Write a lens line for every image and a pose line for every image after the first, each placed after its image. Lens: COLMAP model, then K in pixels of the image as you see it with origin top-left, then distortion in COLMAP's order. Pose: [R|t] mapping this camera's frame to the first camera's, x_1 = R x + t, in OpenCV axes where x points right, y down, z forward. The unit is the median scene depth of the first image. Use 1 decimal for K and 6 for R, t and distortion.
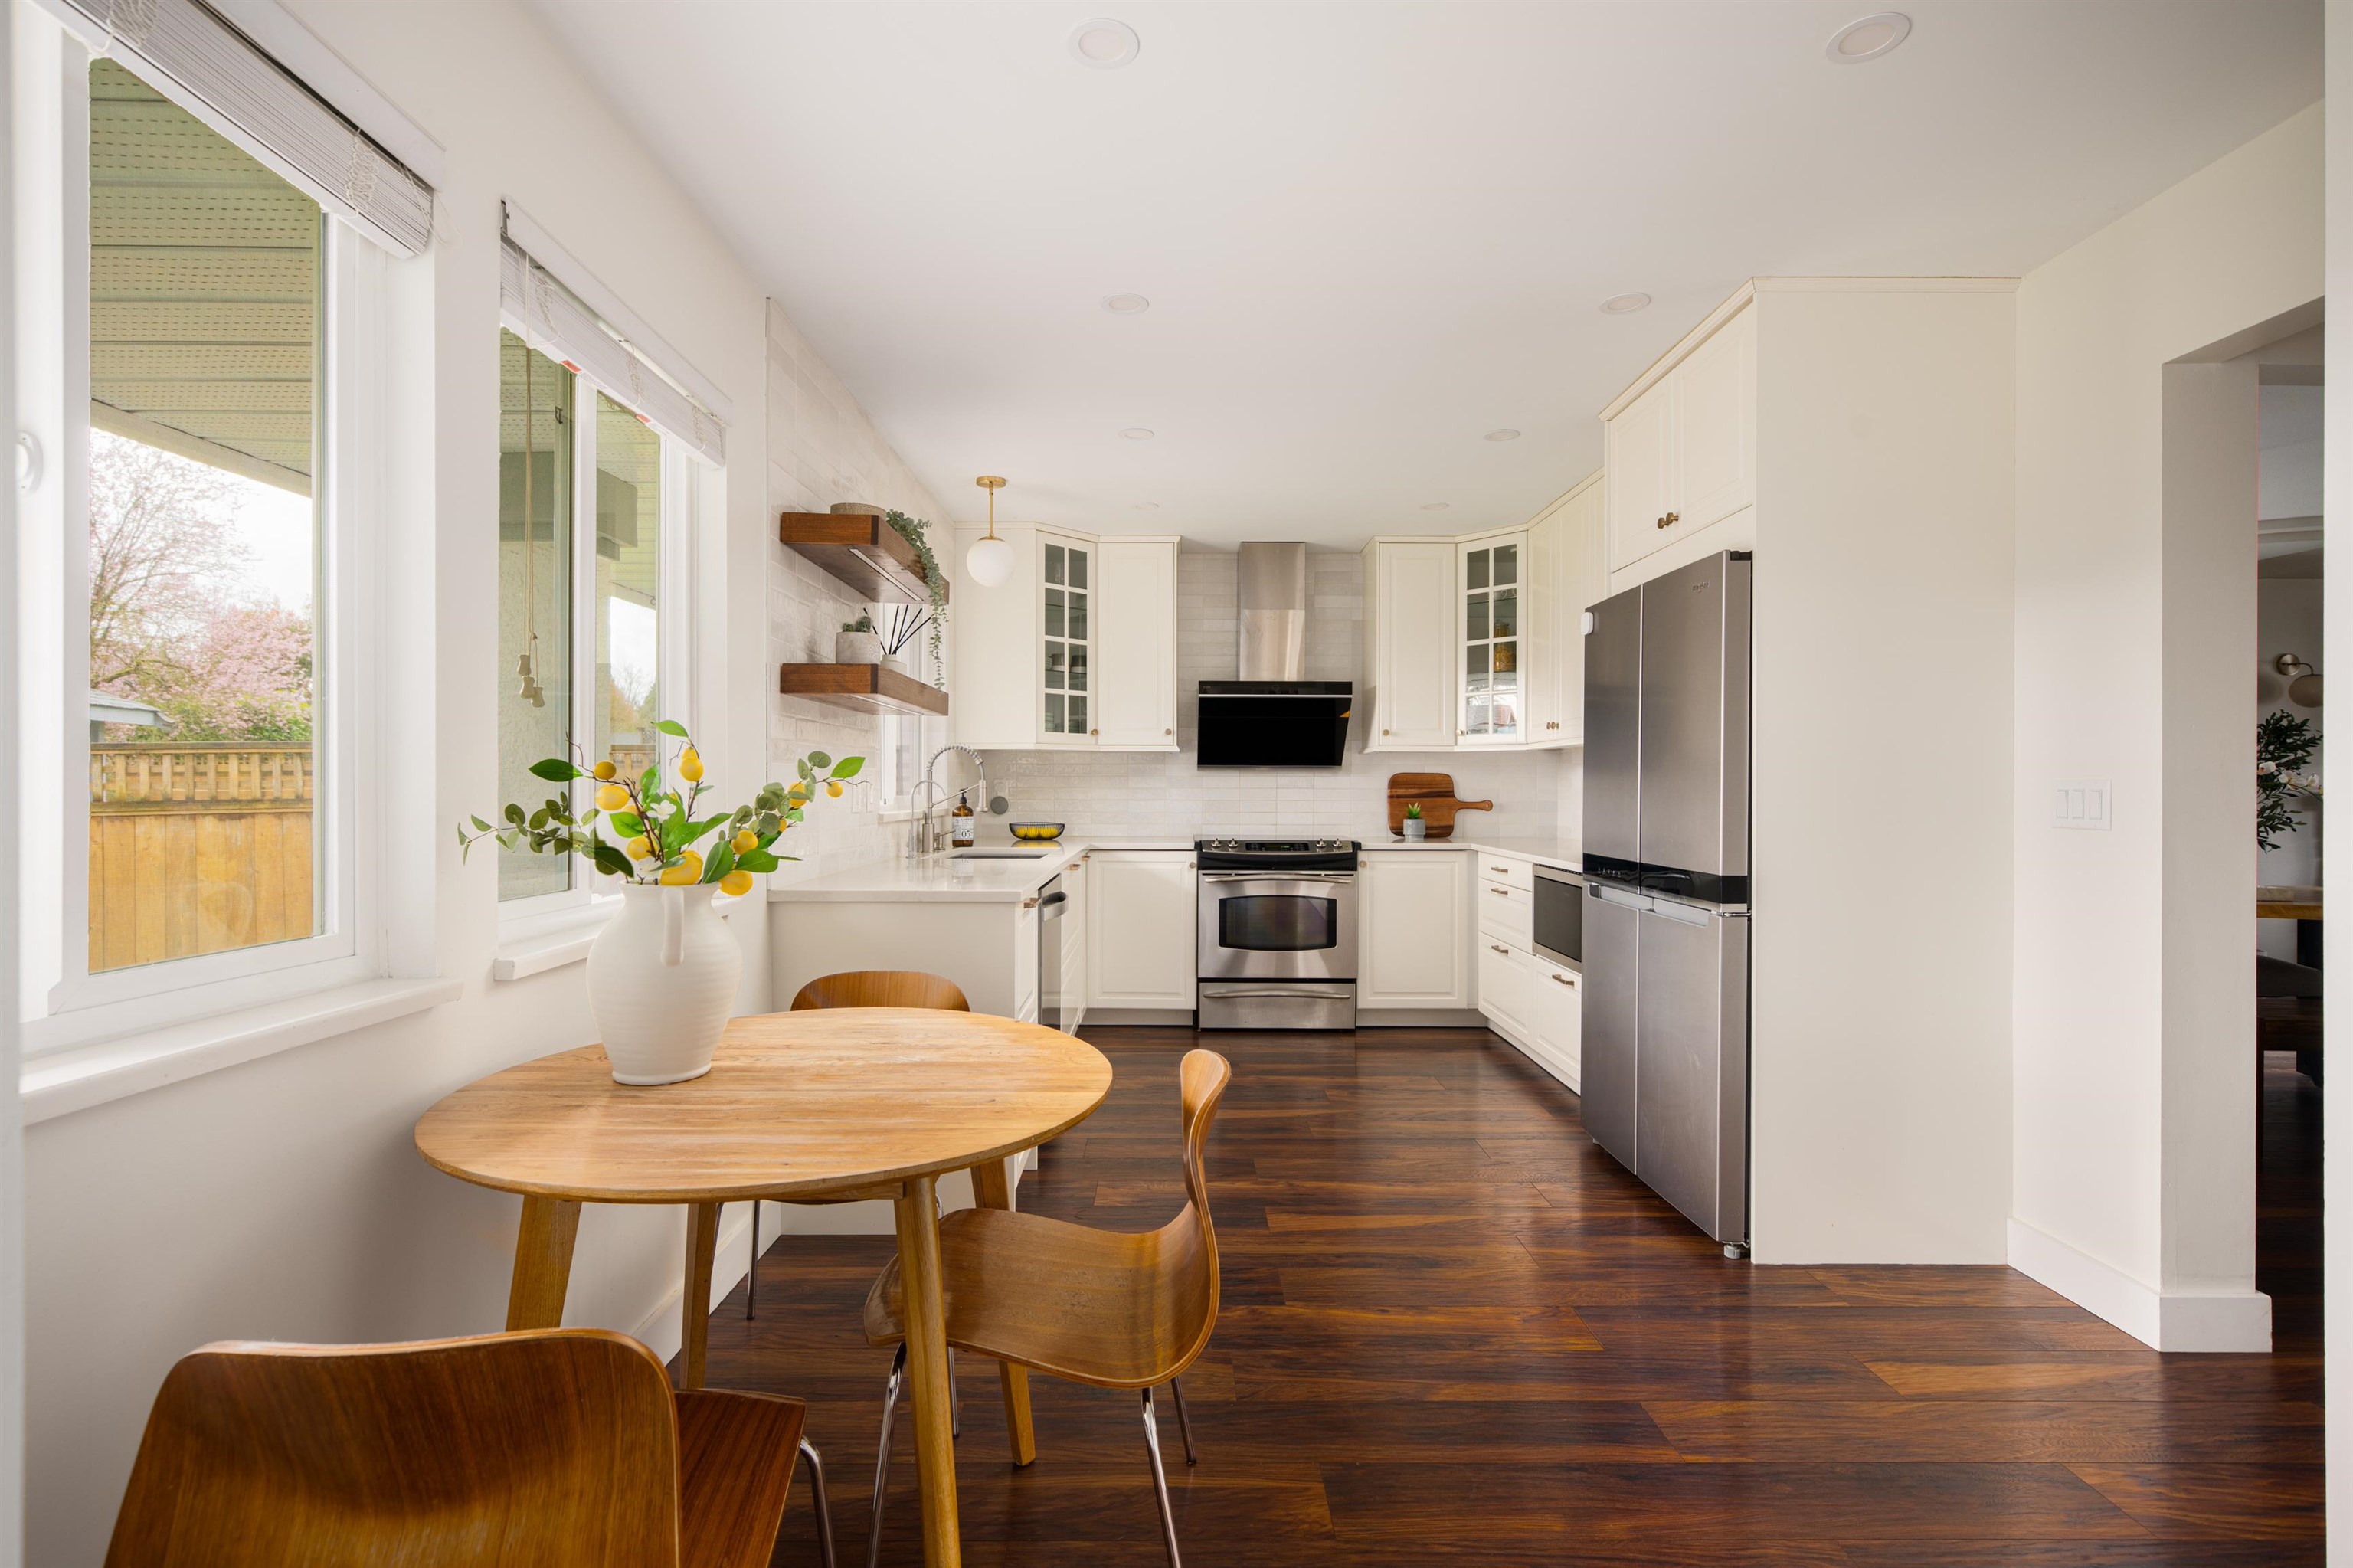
lens RADIAL K [[1079.1, 0, 1198.4], [0, 1079.1, 788.4], [0, 0, 1]] dist [-0.004805, 0.002190]
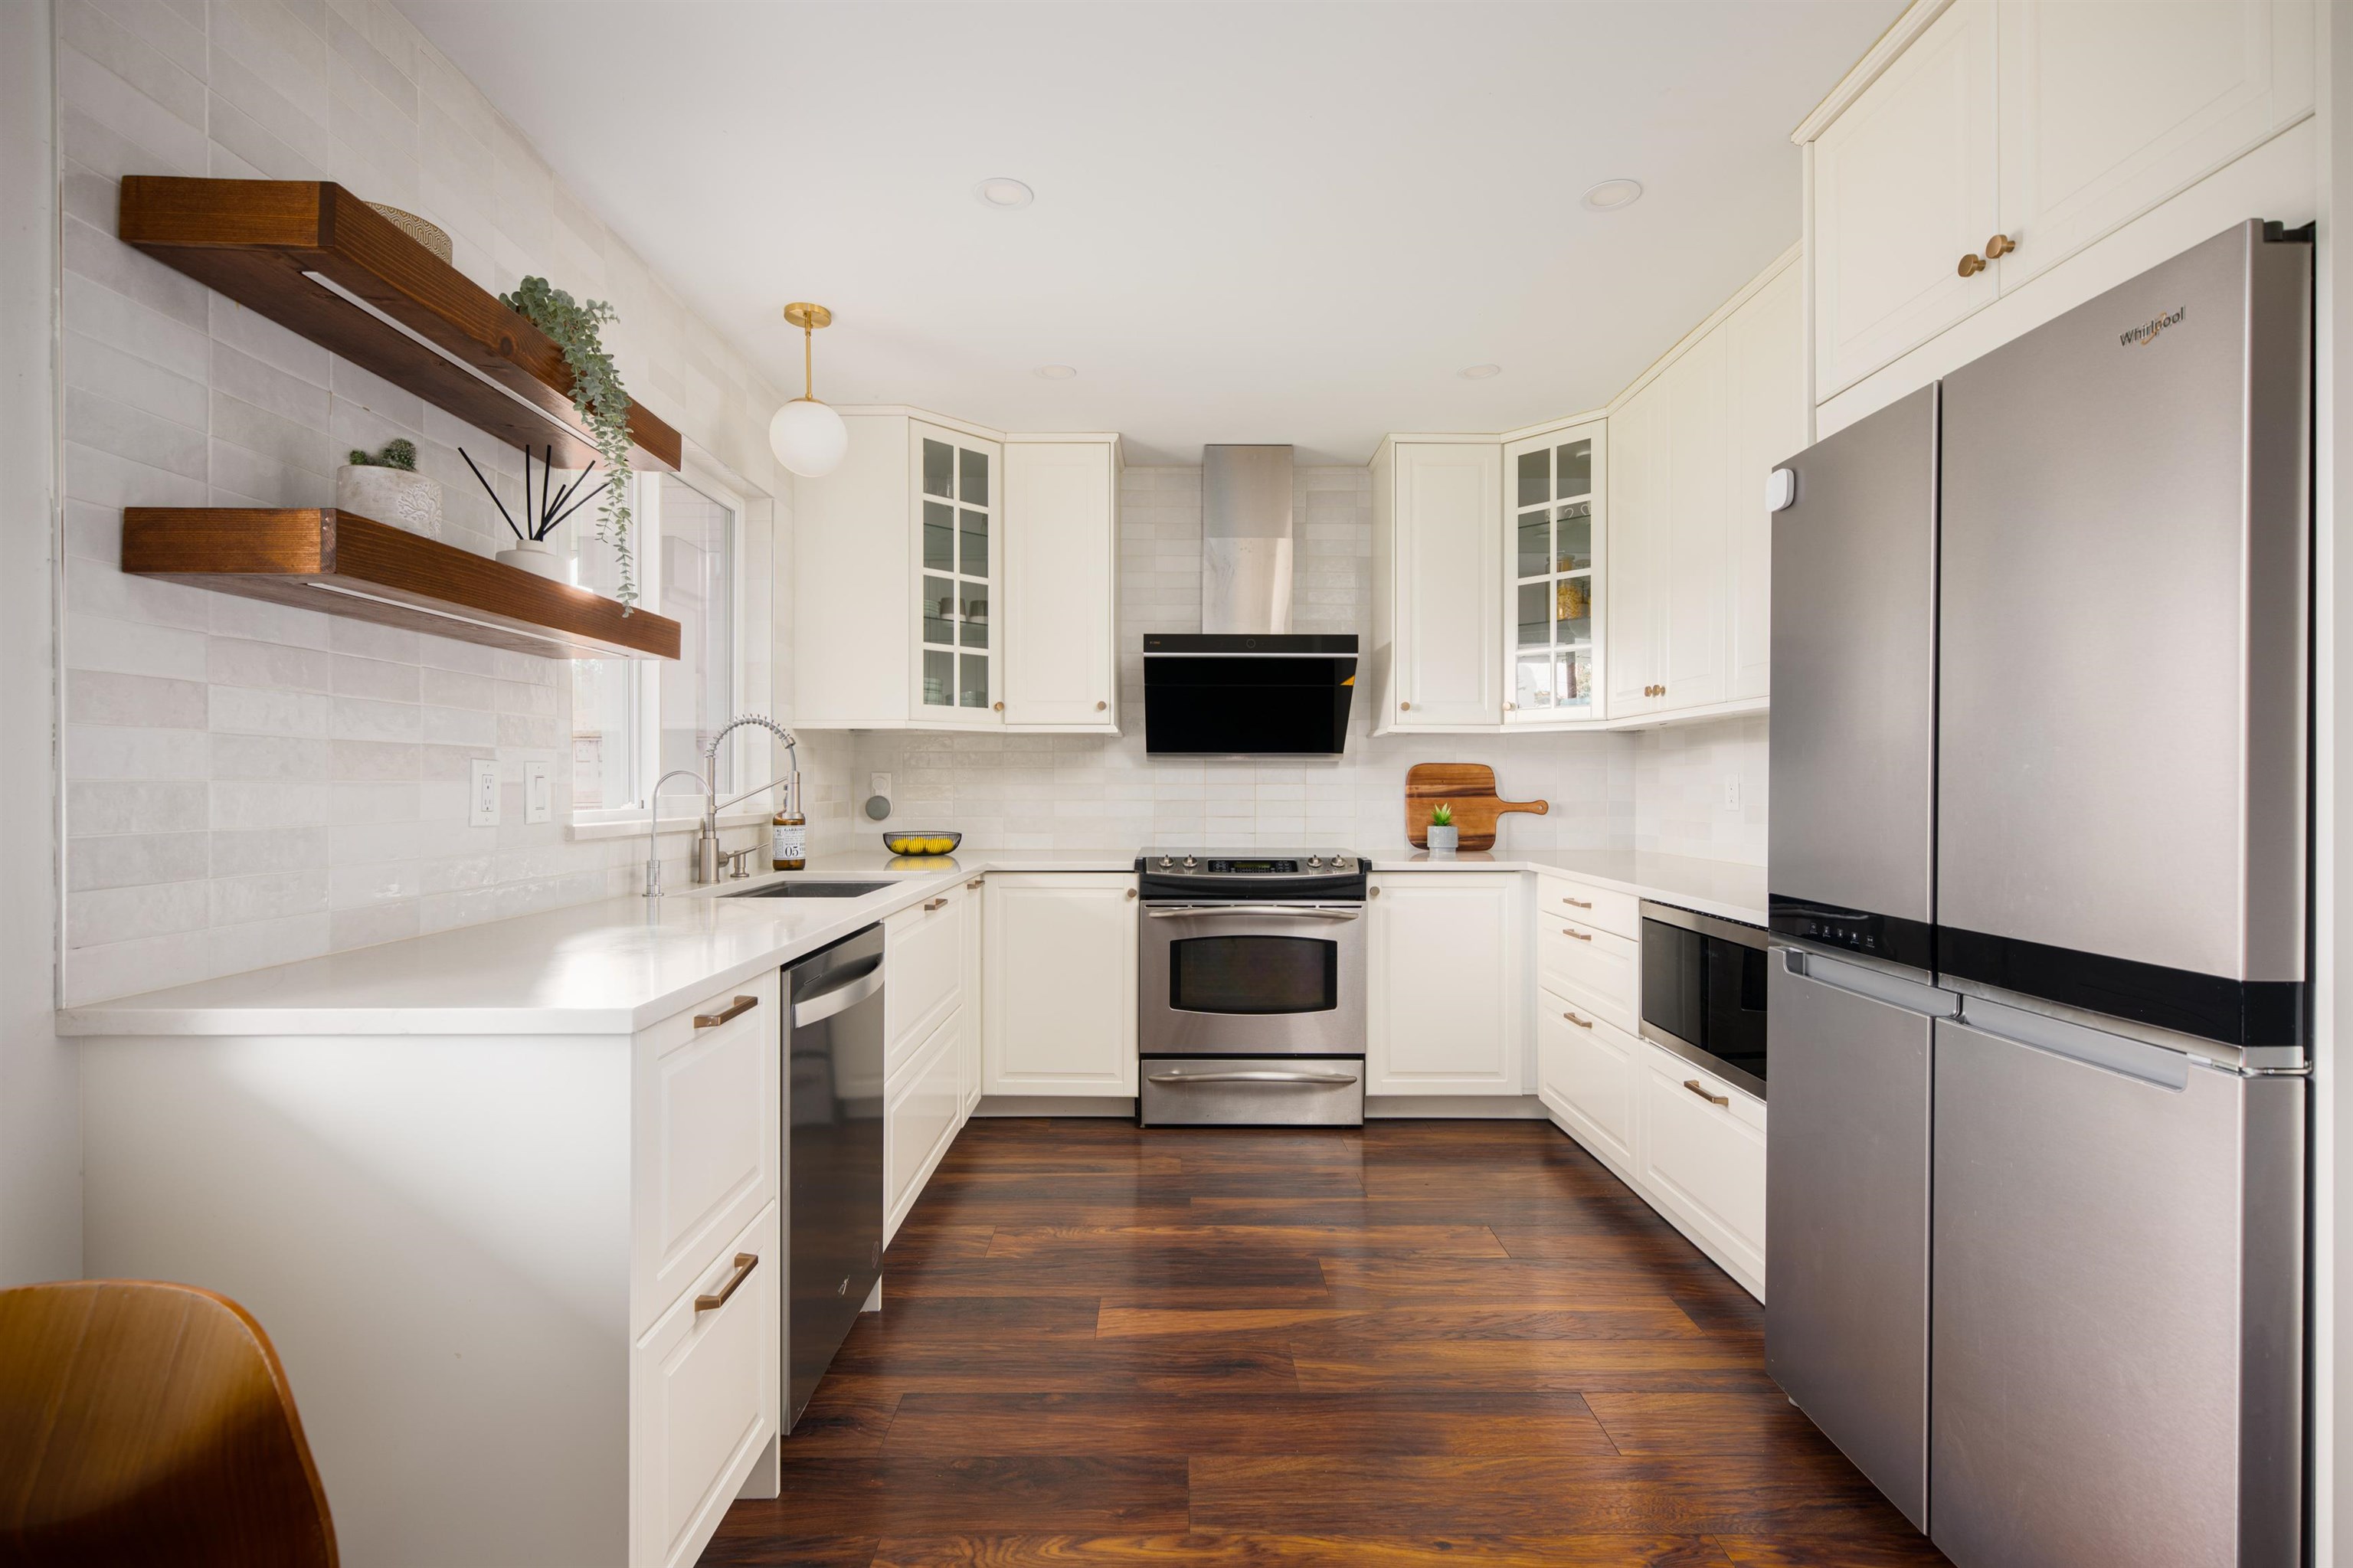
lens RADIAL K [[1079.1, 0, 1198.2], [0, 1079.1, 783.6], [0, 0, 1]] dist [-0.004805, 0.002190]
pose [[0.999998, -0.001249, 0.001515, 0.036073], [0.001253, 0.999996, -0.002630, 0.001539], [-0.001512, 0.002632, 0.999995, 0.291980]]
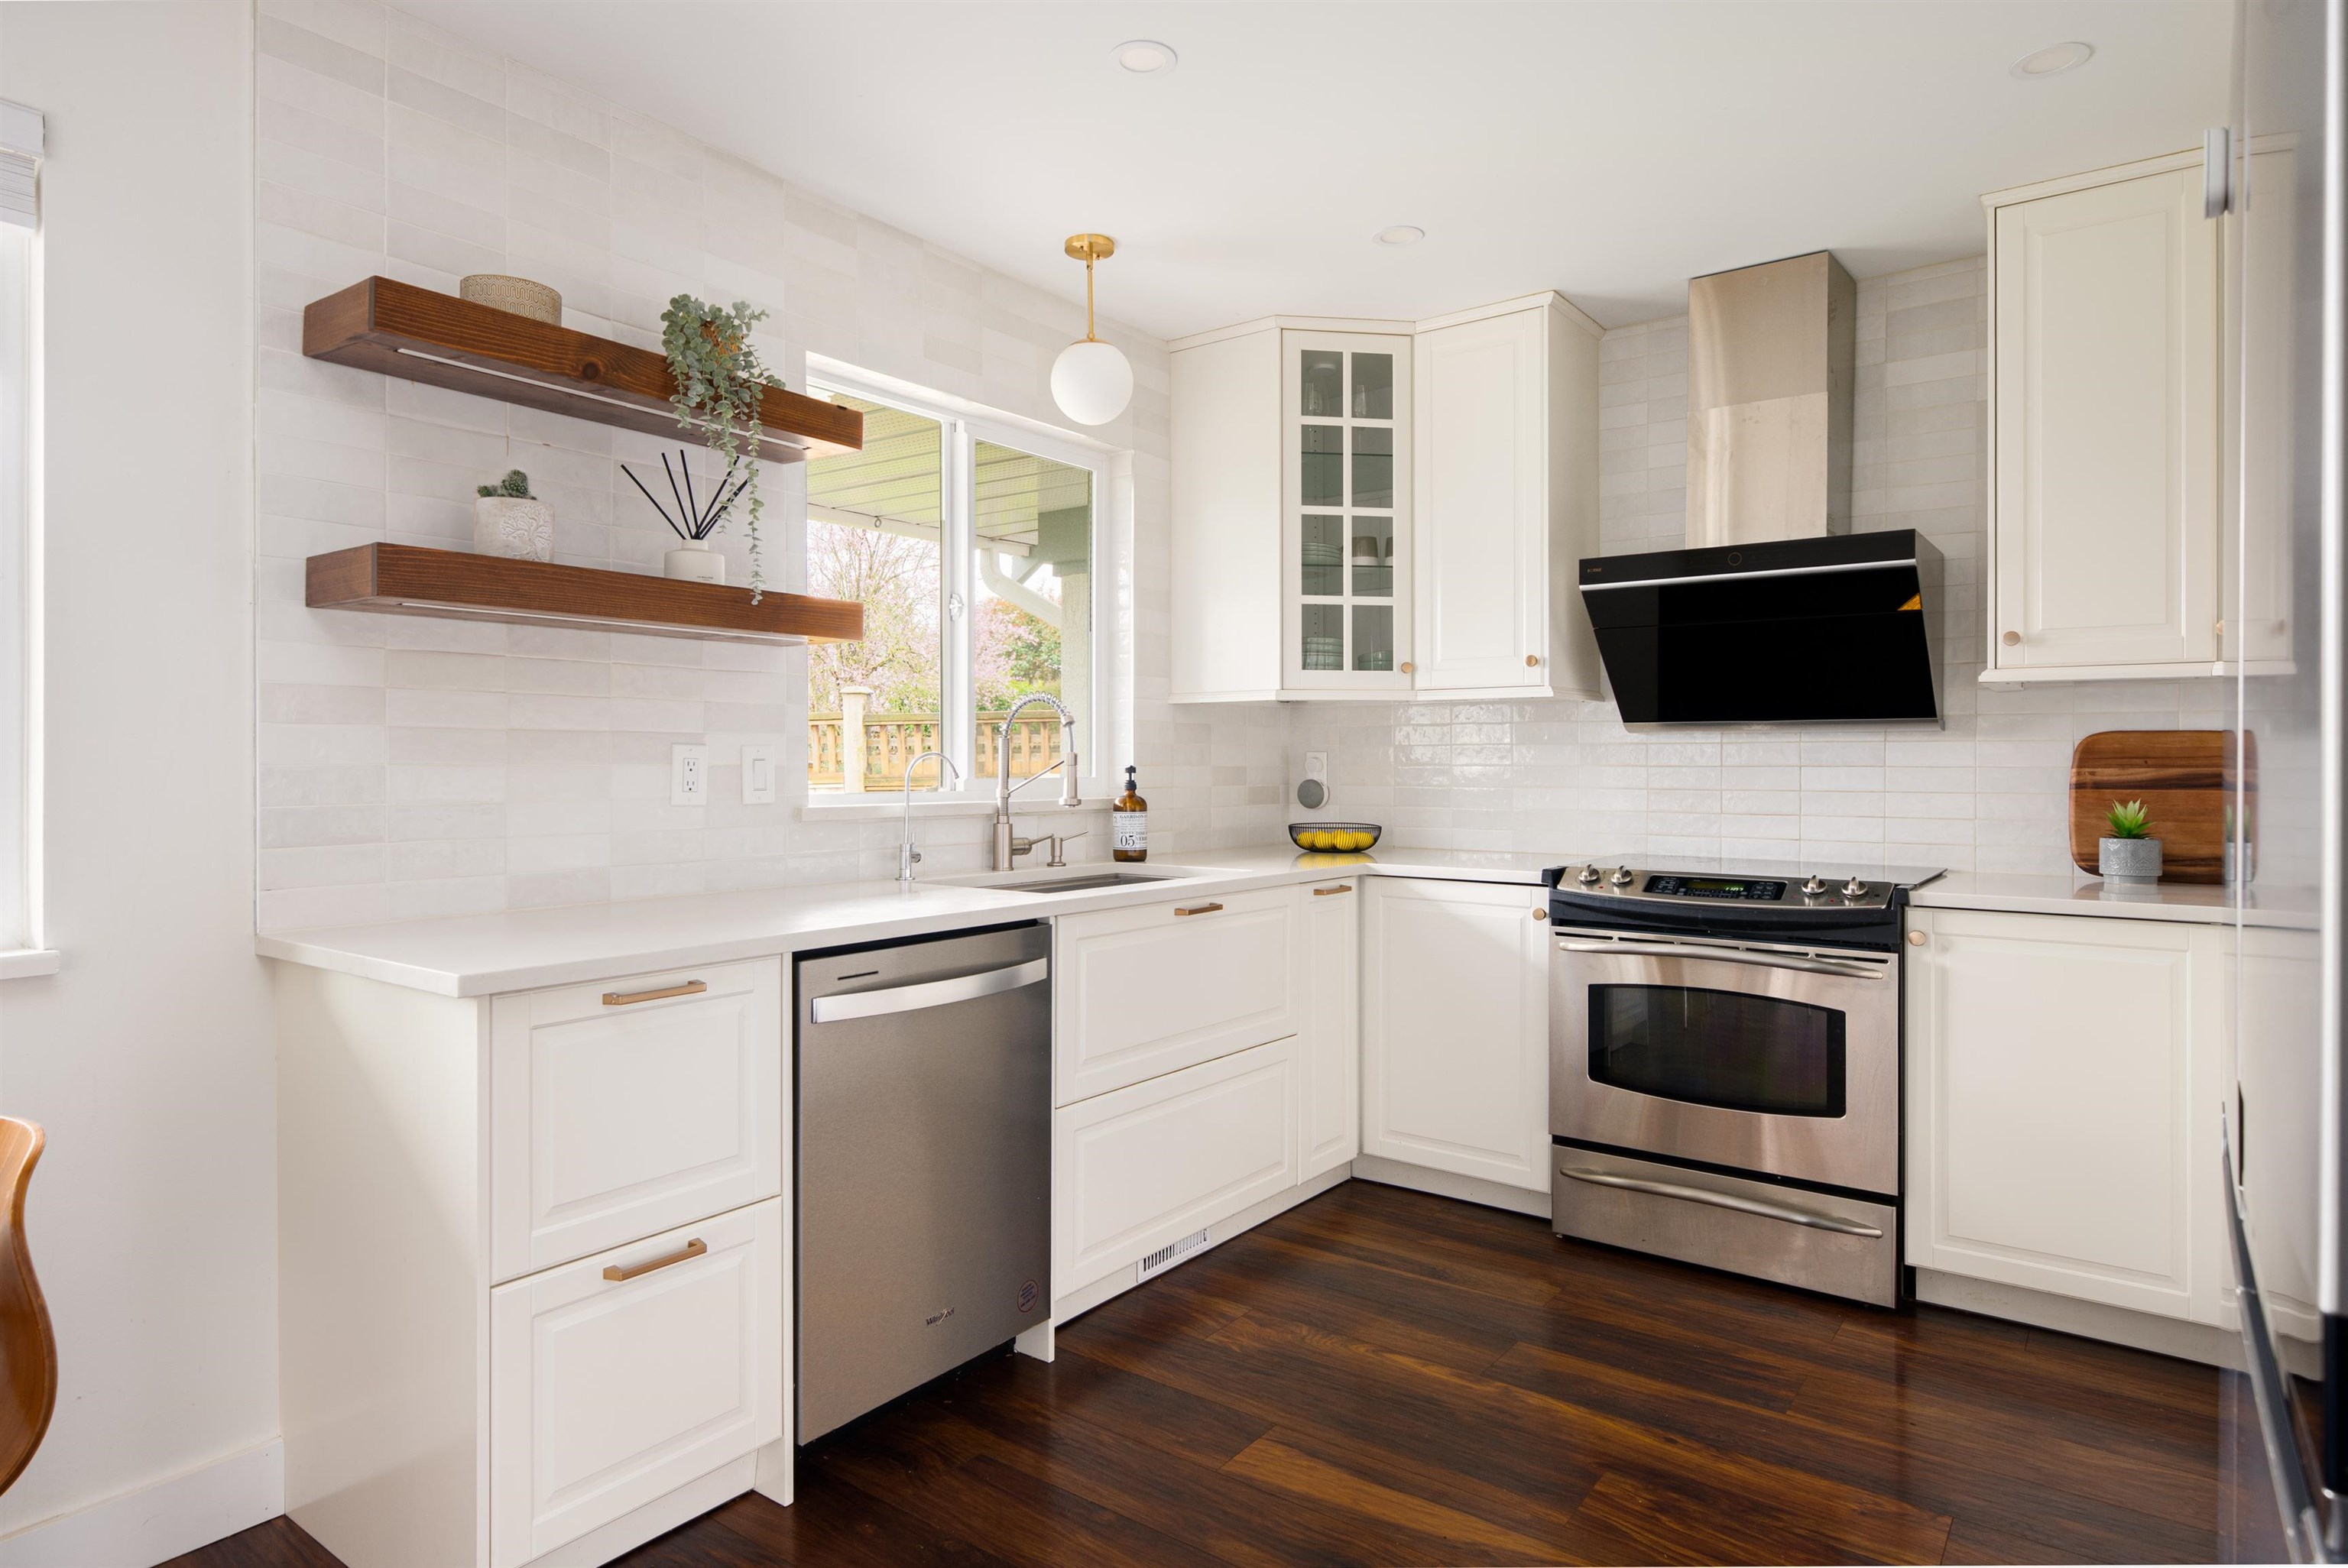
lens RADIAL K [[1334.6, 0, 1168.7], [0, 1334.6, 755.6], [0, 0, 1]] dist [0.001324, 0.001942]
pose [[0.793260, -0.004552, -0.608866, 0.240886], [-0.000585, 0.999966, -0.008238, 0.000264], [0.608883, 0.006891, 0.793230, 0.377690]]
